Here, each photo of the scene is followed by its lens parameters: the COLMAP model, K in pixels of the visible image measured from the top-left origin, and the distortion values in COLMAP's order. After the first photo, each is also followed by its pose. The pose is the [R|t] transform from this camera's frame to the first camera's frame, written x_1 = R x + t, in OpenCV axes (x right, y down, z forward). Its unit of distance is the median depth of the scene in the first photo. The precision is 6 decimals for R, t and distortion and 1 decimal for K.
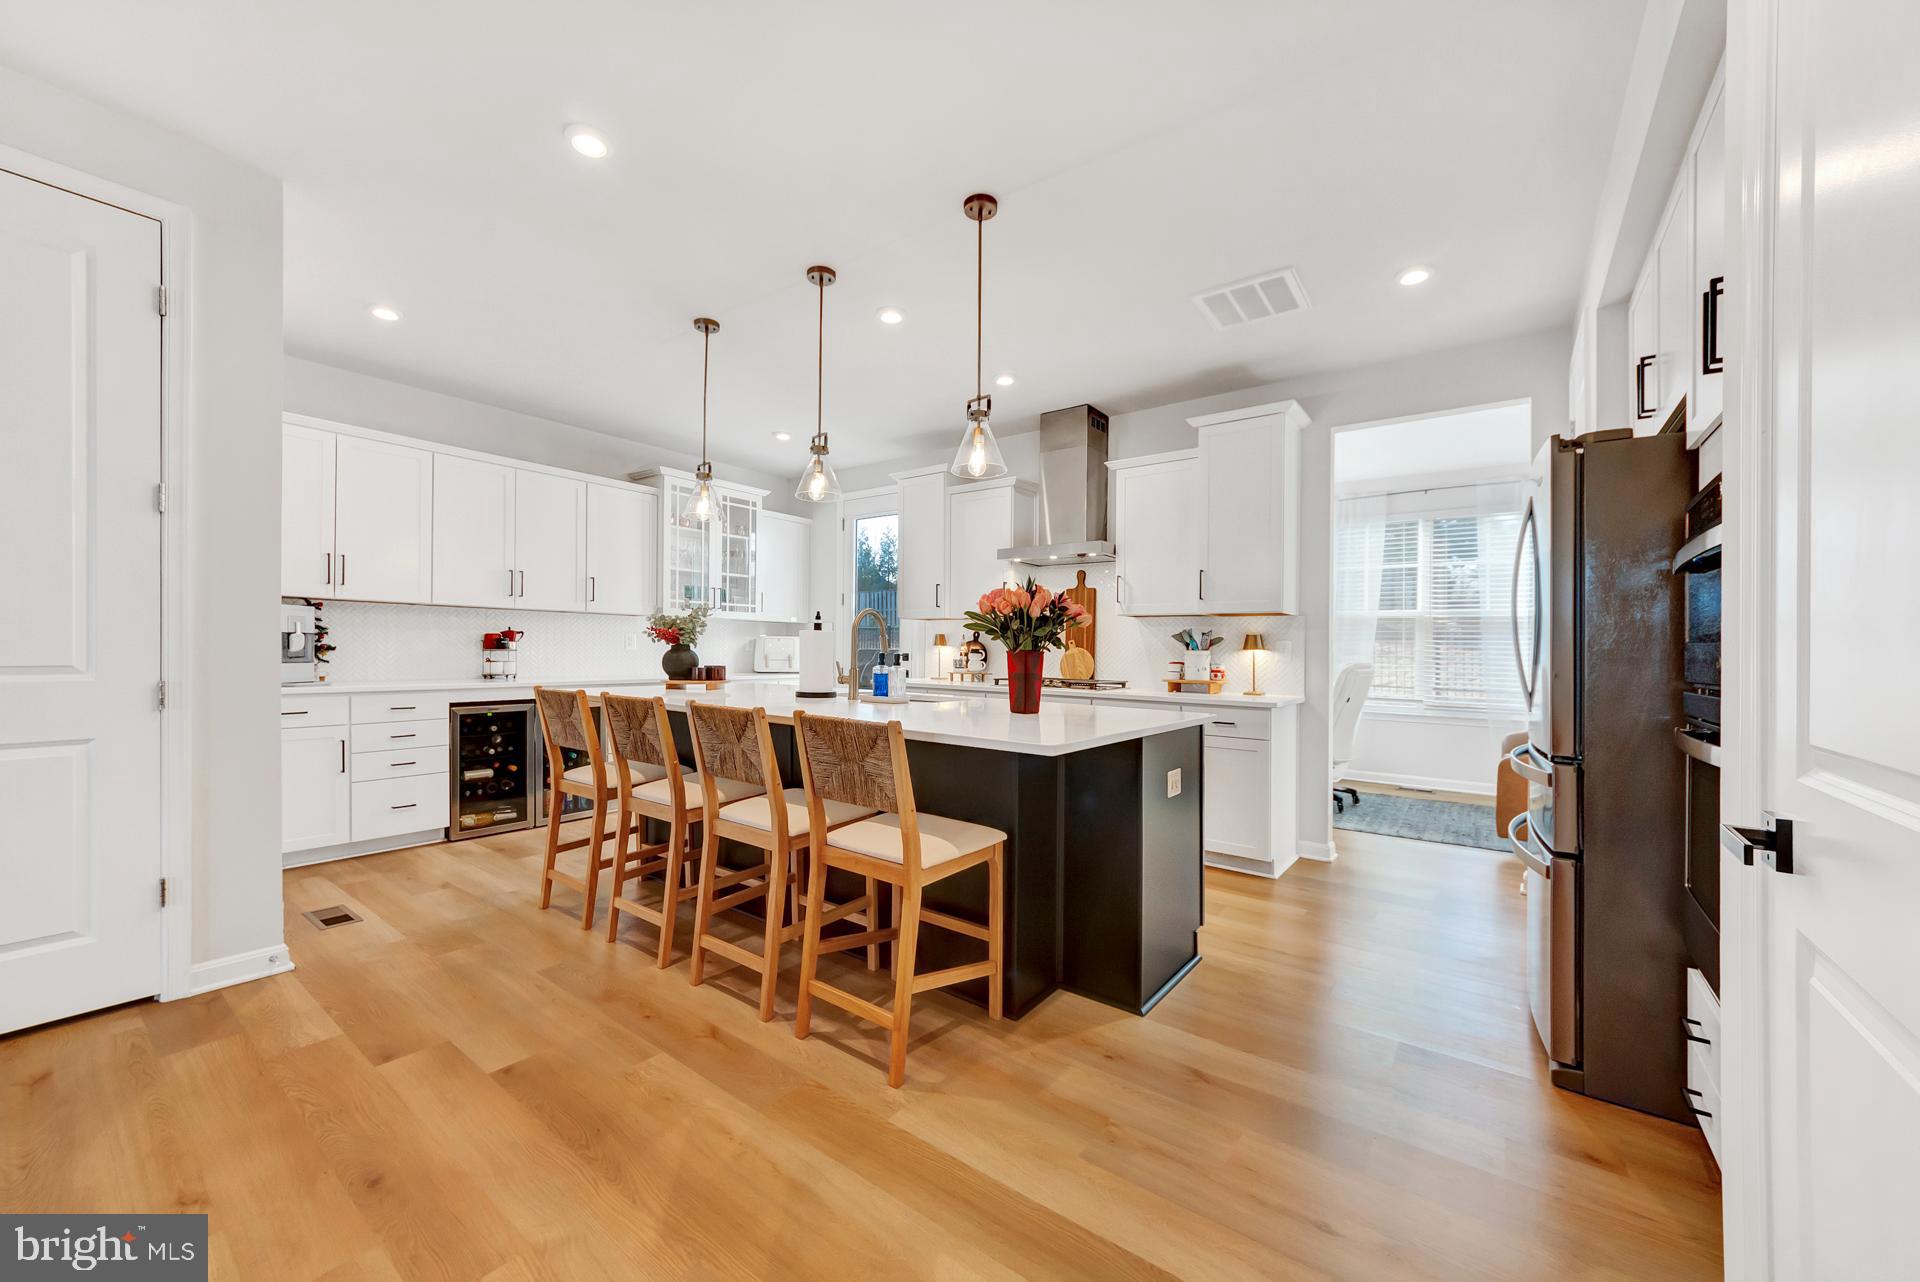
lens RADIAL K [[743.1, 0, 948.0], [0, 743.1, 646.9], [0, 0, 1]] dist [-0.002487, -0.000264]
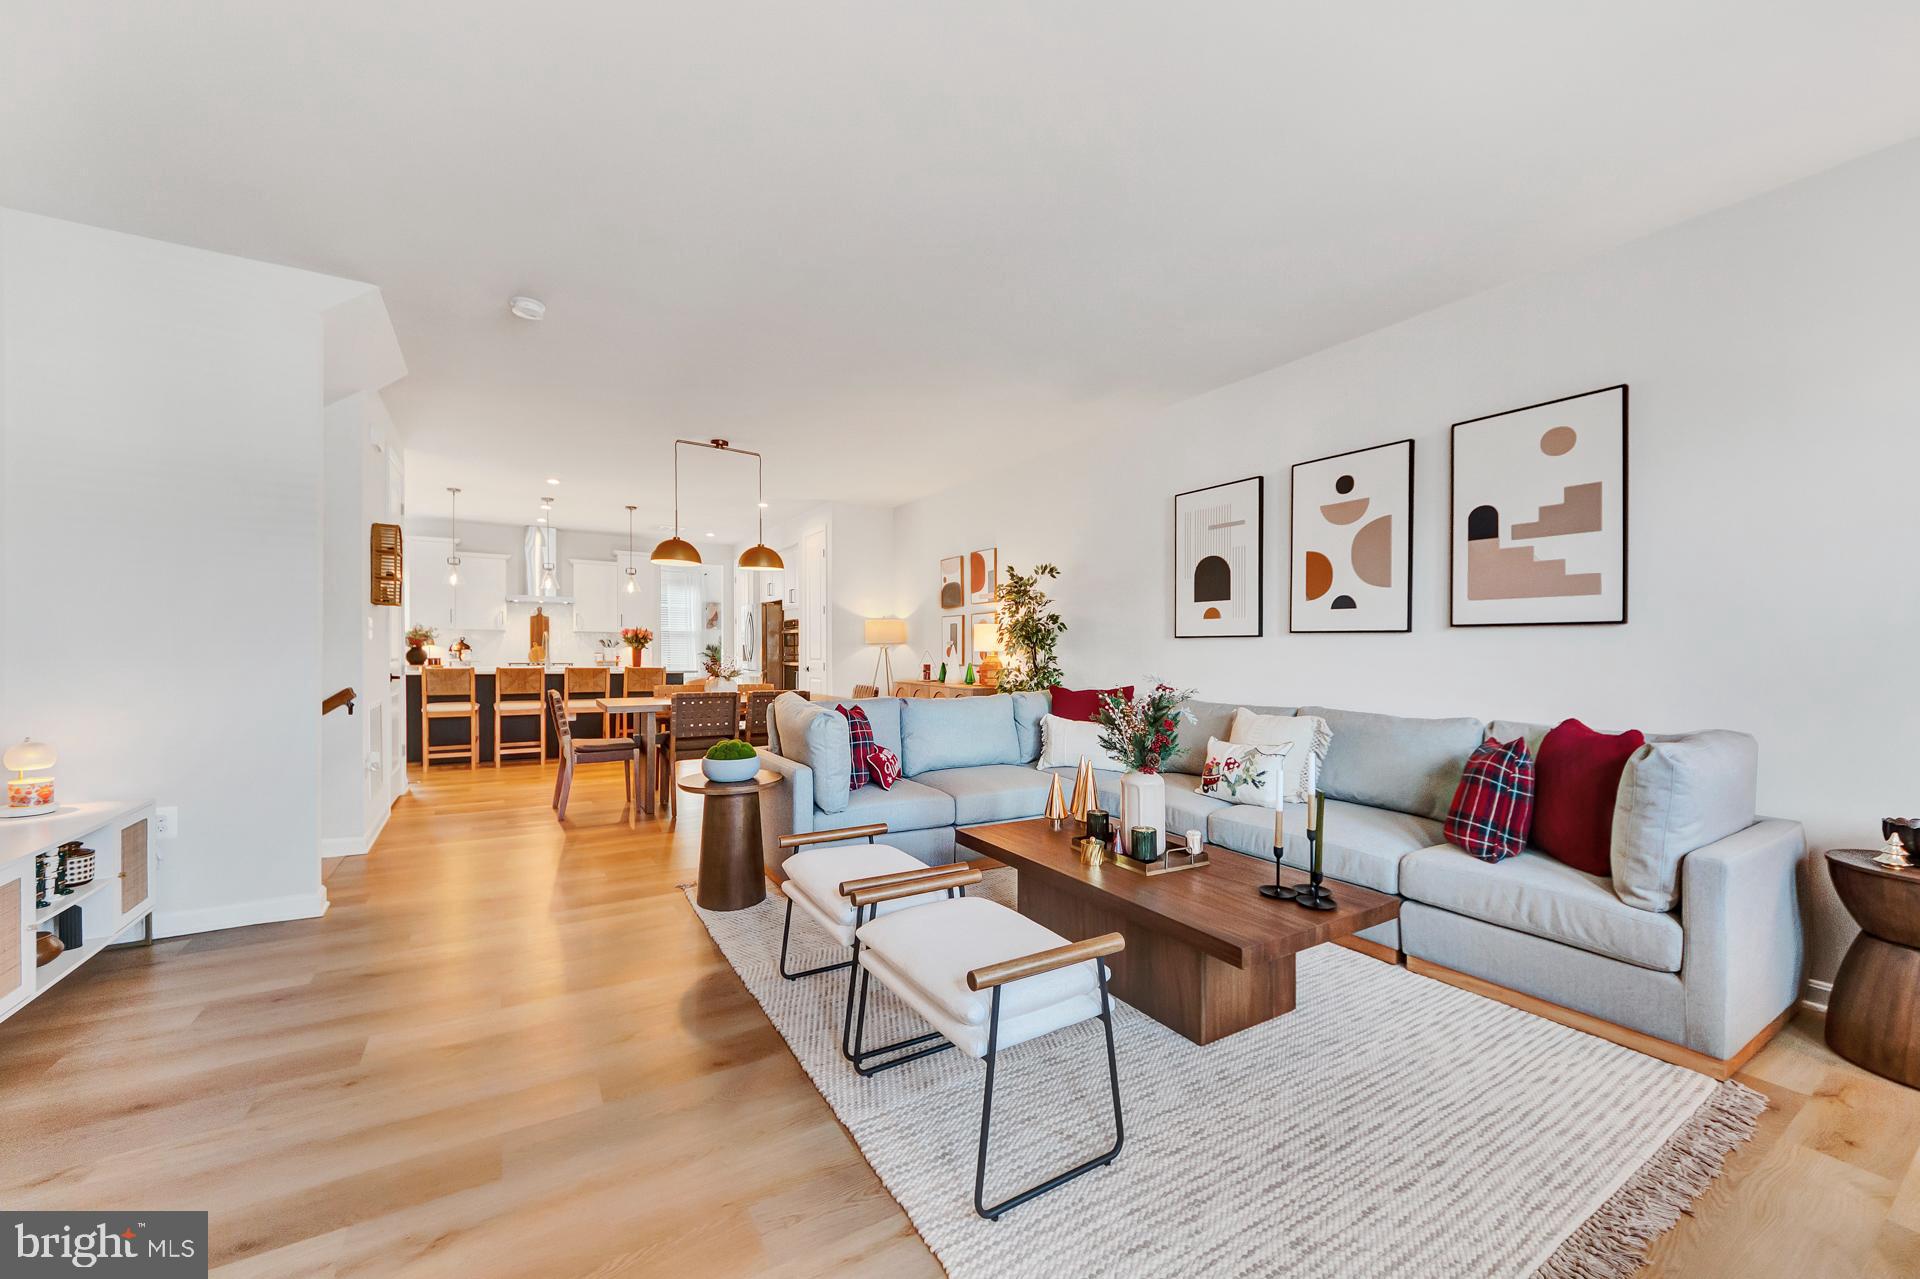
lens RADIAL K [[710.6, 0, 962.5], [0, 710.6, 655.5], [0, 0, 1]] dist [-0.008749, 0.000326]
pose [[0.350684, -0.017420, 0.936332, -1.200020], [-0.003805, 0.999792, 0.020026, -0.016546], [-0.936486, -0.010586, 0.350545, -0.713421]]
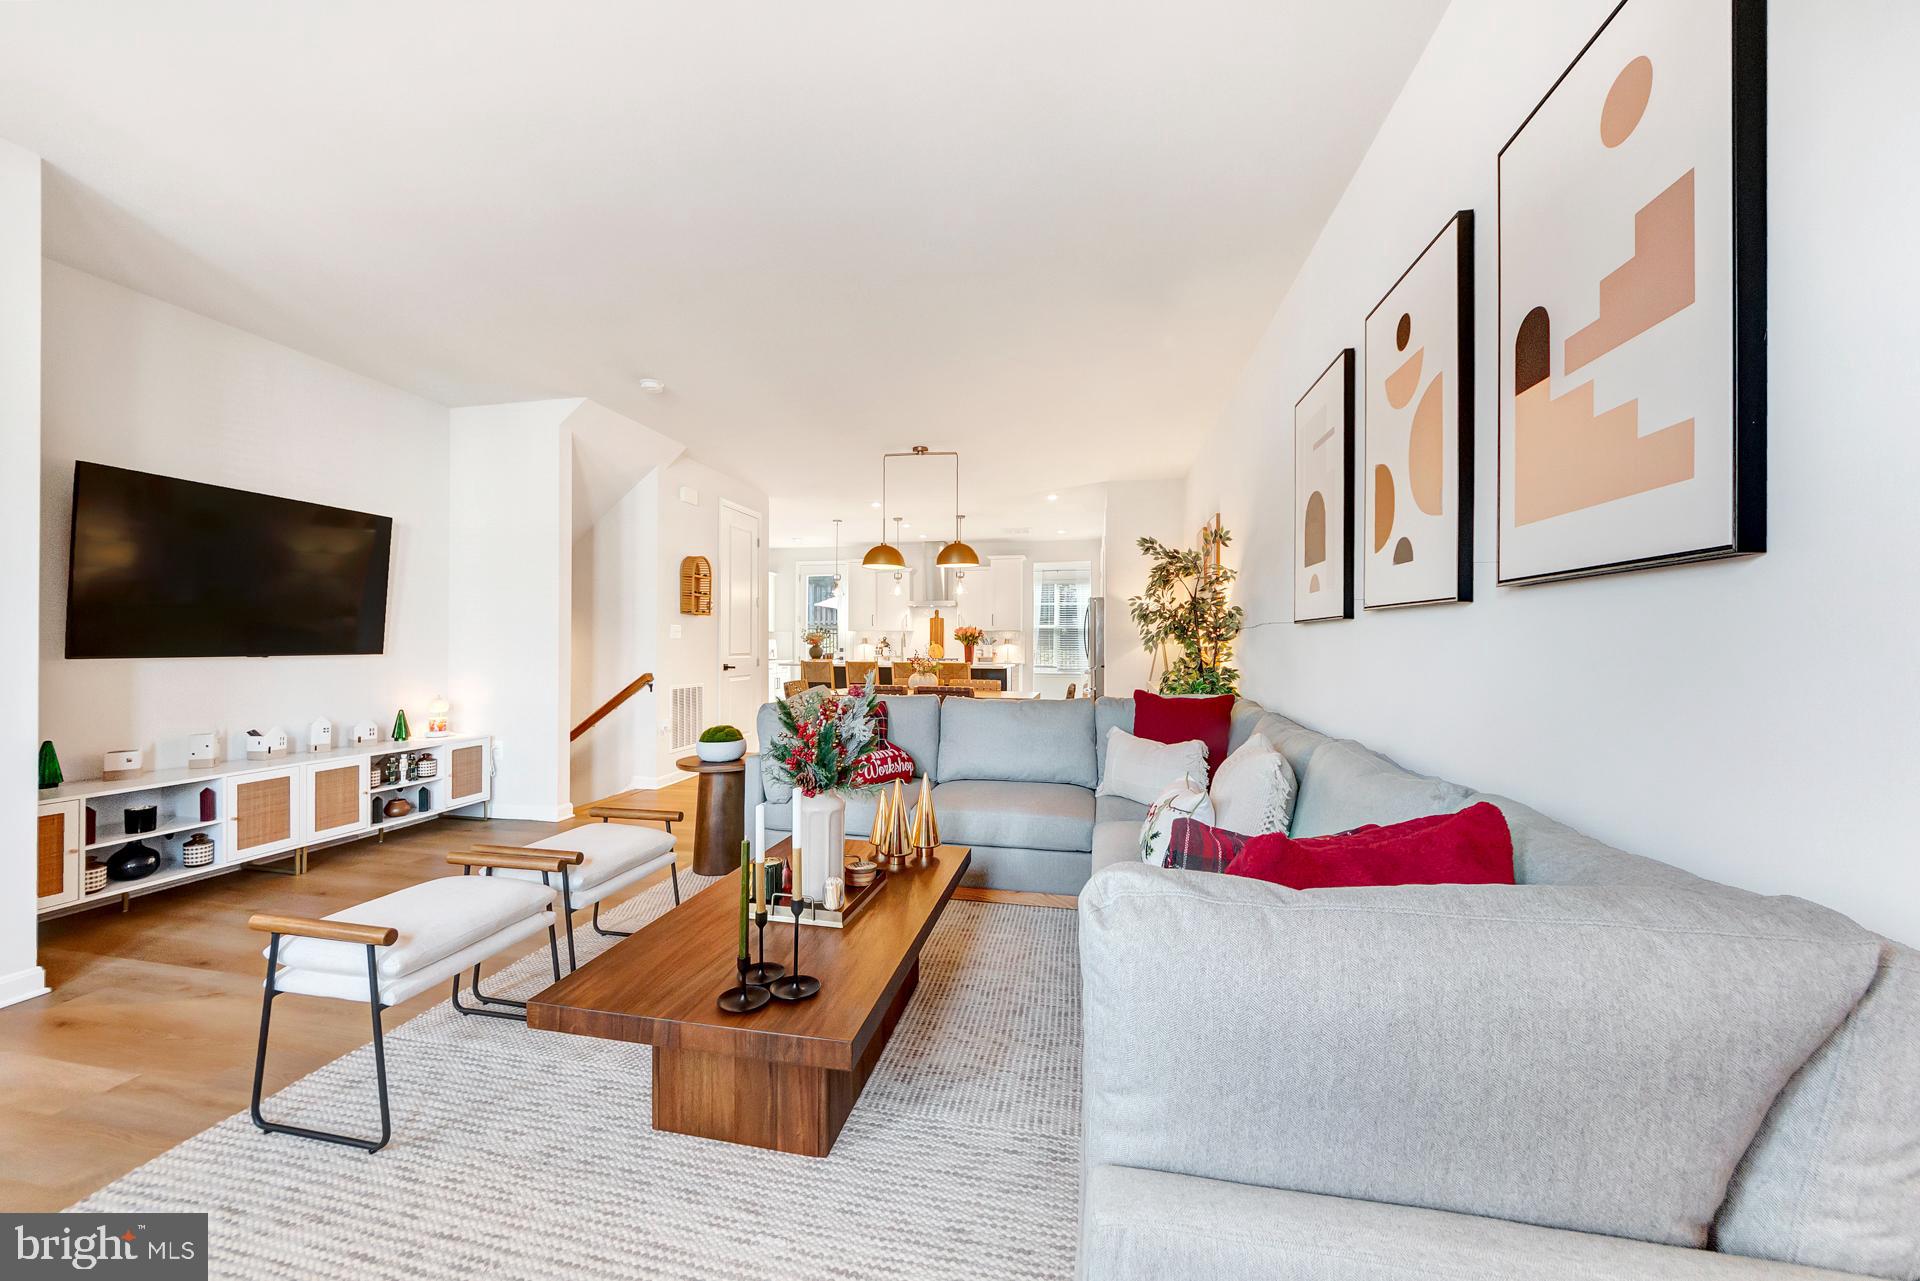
lens RADIAL K [[743.1, 0, 948.0], [0, 743.1, 646.4], [0, 0, 1]] dist [-0.002487, -0.000264]
pose [[0.899548, -0.011555, 0.436669, -0.794126], [0.008749, 0.999926, 0.008437, -0.011061], [-0.436735, -0.003769, 0.899582, -1.078442]]
